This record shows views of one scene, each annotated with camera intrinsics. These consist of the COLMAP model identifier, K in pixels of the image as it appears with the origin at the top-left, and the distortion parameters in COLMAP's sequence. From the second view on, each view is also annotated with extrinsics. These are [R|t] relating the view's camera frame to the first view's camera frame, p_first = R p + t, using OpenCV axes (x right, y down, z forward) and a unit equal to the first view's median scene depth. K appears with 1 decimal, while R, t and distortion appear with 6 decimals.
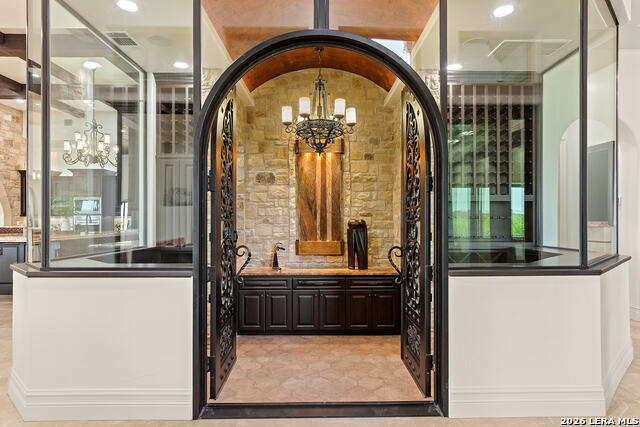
lens RADIAL K [[377.3, 0, 320.5], [0, 377.3, 216.2], [0, 0, 1]] dist [-0.002285, -0.000345]
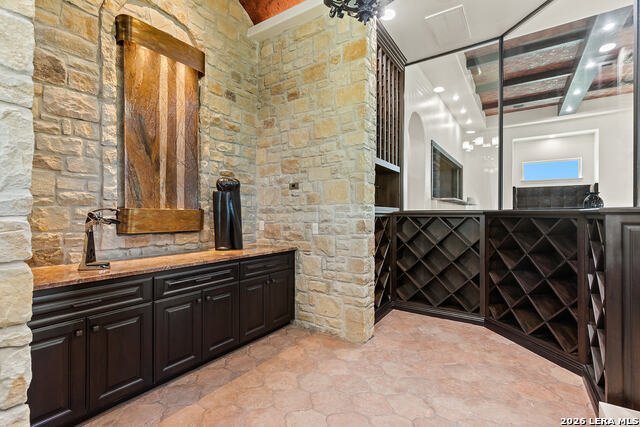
lens RADIAL K [[291.8, 0, 320.2], [0, 291.8, 214.2], [0, 0, 1]] dist [0.003070, -0.001672]
pose [[0.559500, 0.005465, 0.828812, -0.244191], [-0.012969, 0.999914, 0.002162, 0.068733], [-0.828729, -0.011959, 0.559523, 0.541755]]
